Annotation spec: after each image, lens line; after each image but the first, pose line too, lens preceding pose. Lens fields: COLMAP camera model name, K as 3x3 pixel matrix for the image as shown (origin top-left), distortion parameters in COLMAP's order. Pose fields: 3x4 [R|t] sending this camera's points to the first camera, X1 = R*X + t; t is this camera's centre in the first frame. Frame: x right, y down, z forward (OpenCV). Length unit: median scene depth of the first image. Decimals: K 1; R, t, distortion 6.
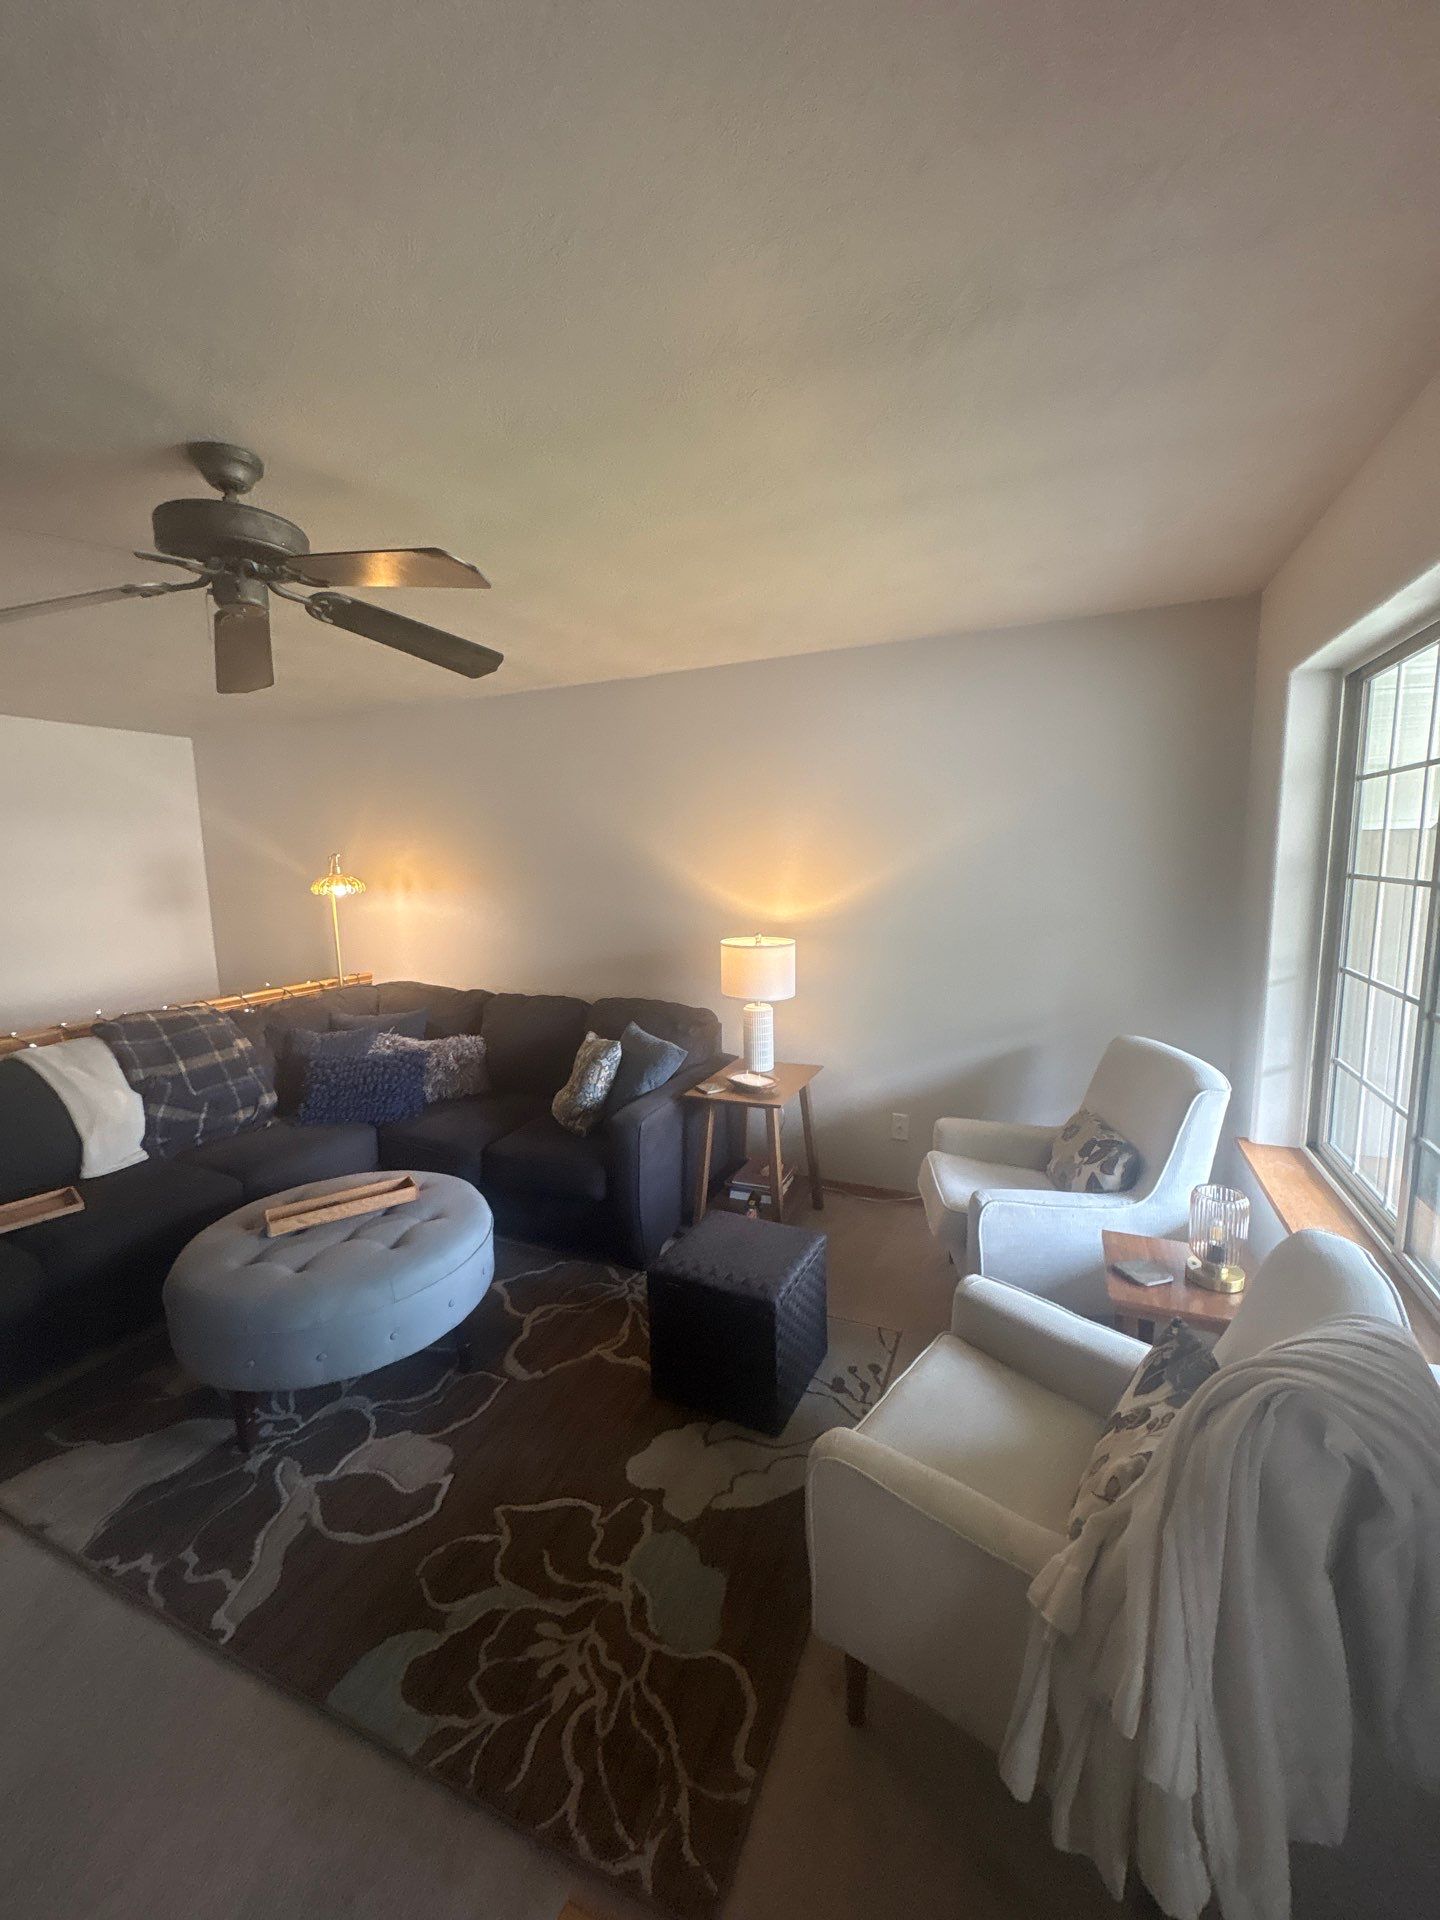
lens RADIAL K [[766.1, 0, 725.3], [0, 766.1, 949.9], [0, 0, 1]] dist [-0.002362, -0.000267]
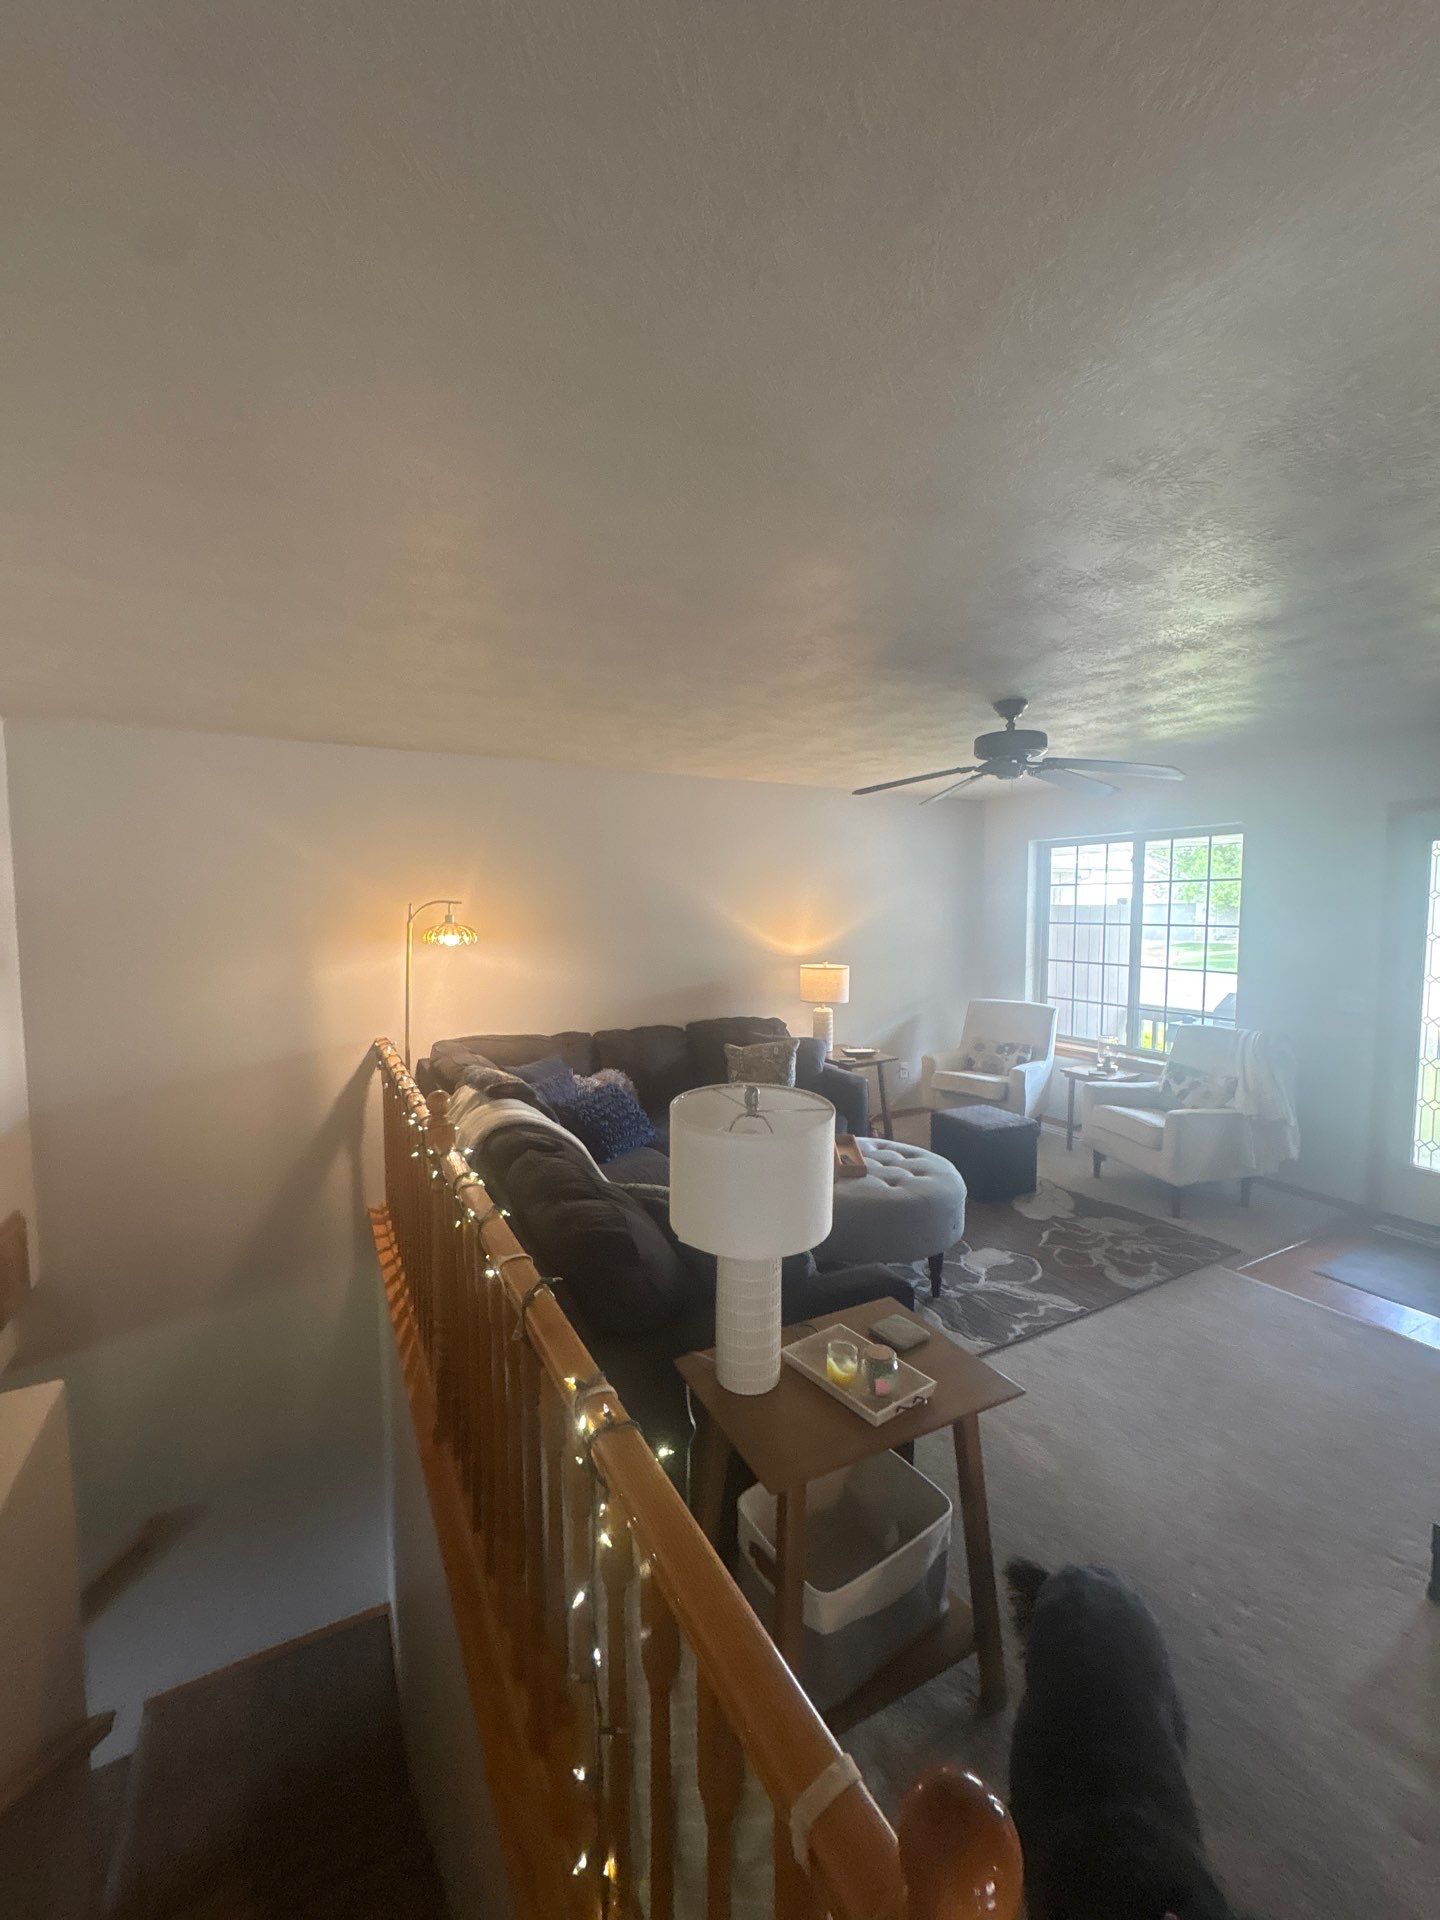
lens RADIAL K [[766.1, 0, 725.3], [0, 766.1, 949.9], [0, 0, 1]] dist [-0.002362, -0.000267]
pose [[0.601849, -0.026603, 0.798167, -1.914622], [0.081991, 0.996222, -0.028620, -0.024475], [-0.794390, 0.082667, 0.601756, 0.332701]]
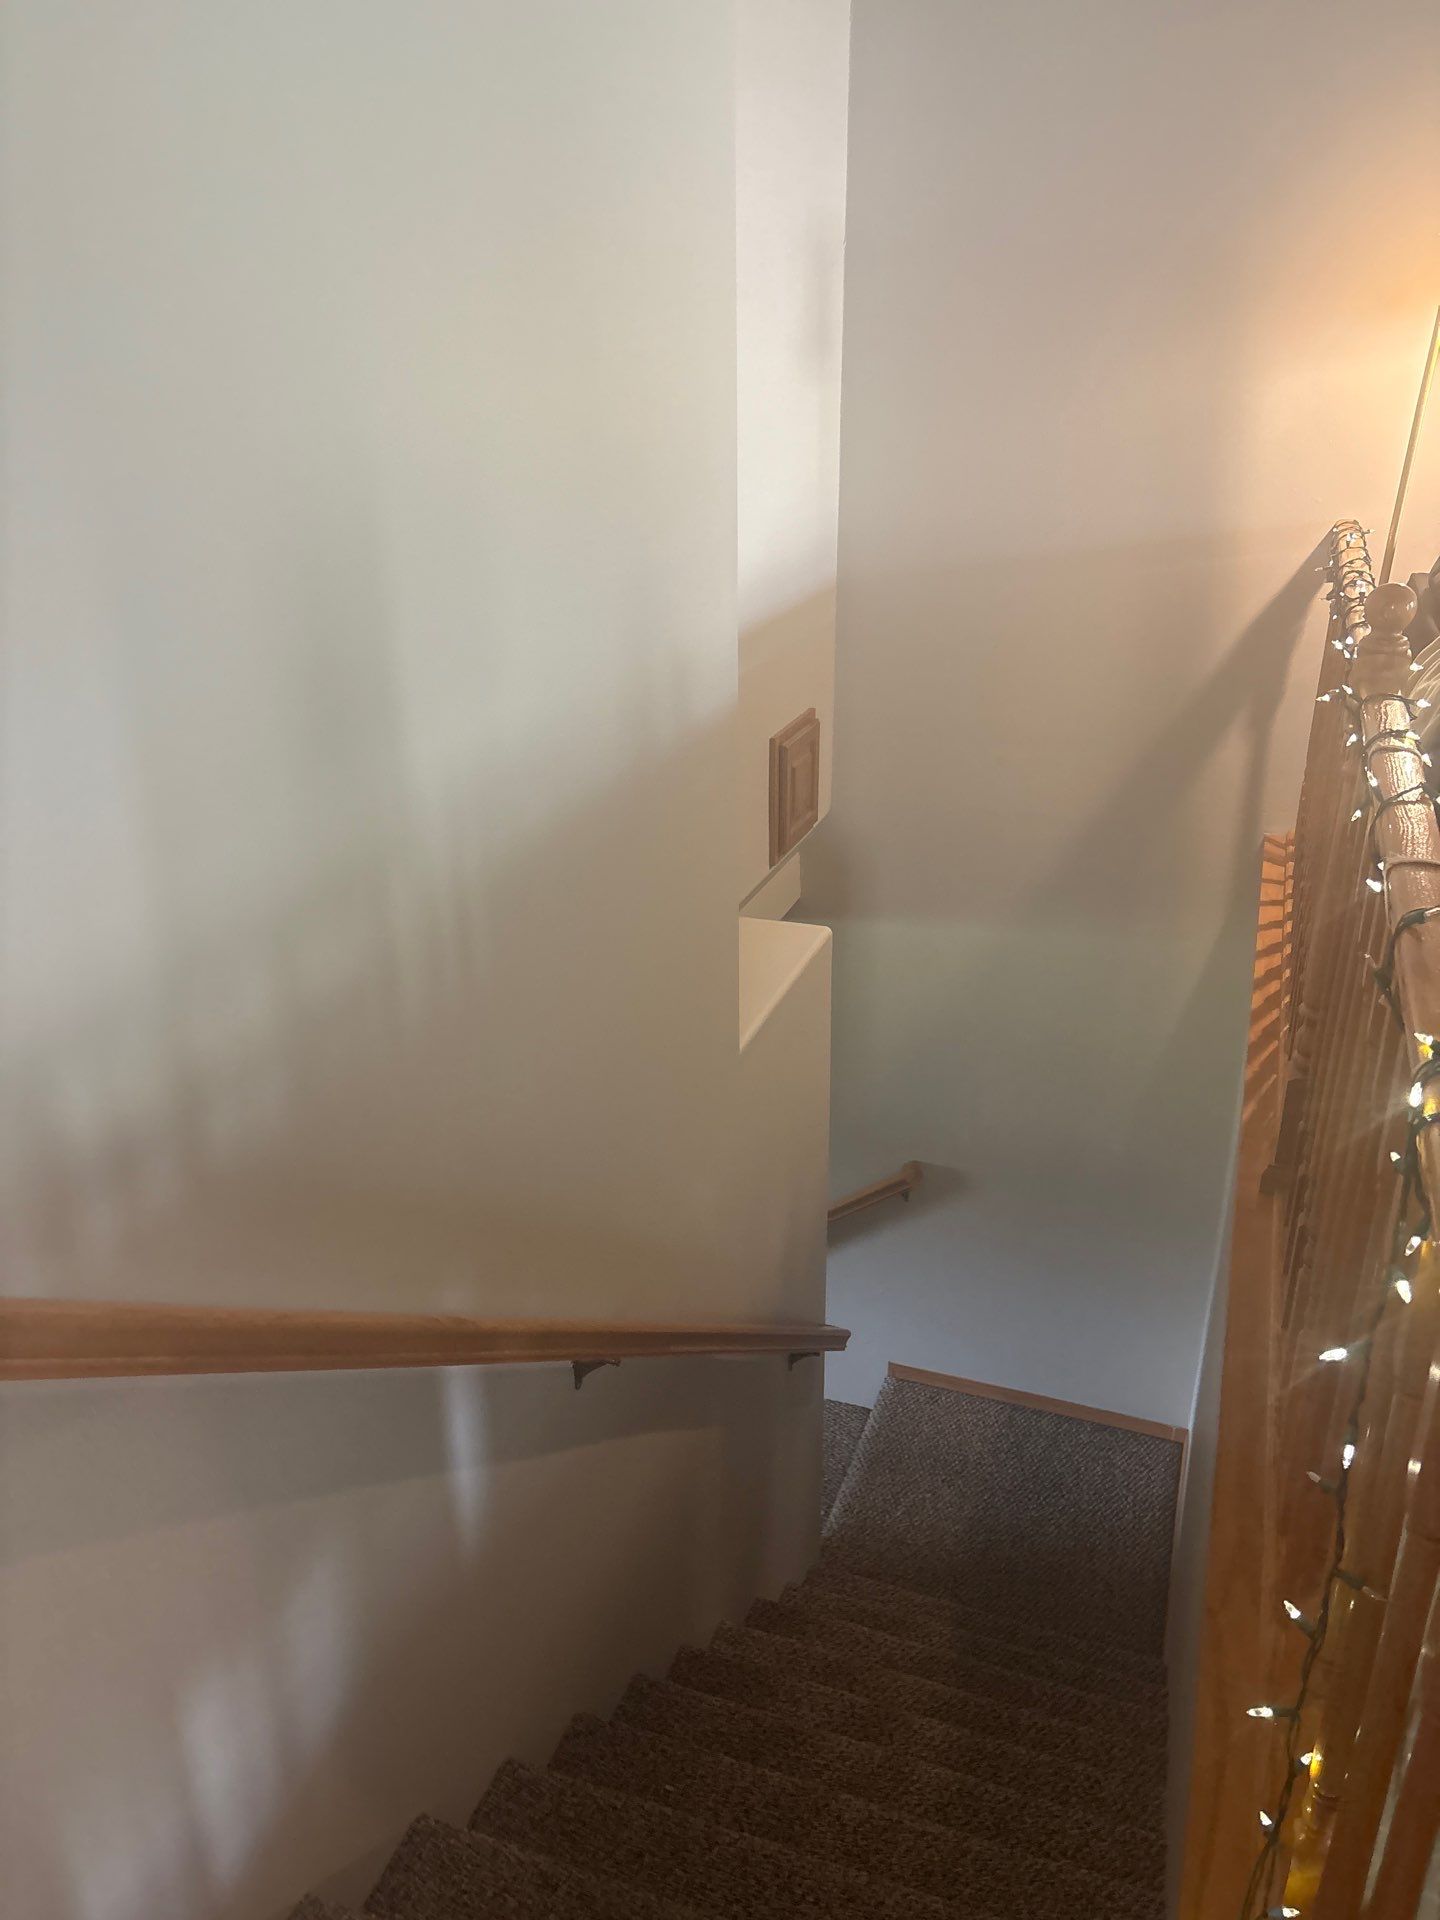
lens RADIAL K [[1464.9, 0, 724.3], [0, 1464.9, 967.7], [0, 0, 1]] dist [0.039753, -0.006330]
pose [[0.996973, -0.016730, 0.075926, -1.862344], [-0.006267, 0.956102, 0.292968, 0.061192], [-0.077494, -0.292557, 0.953103, 0.282492]]
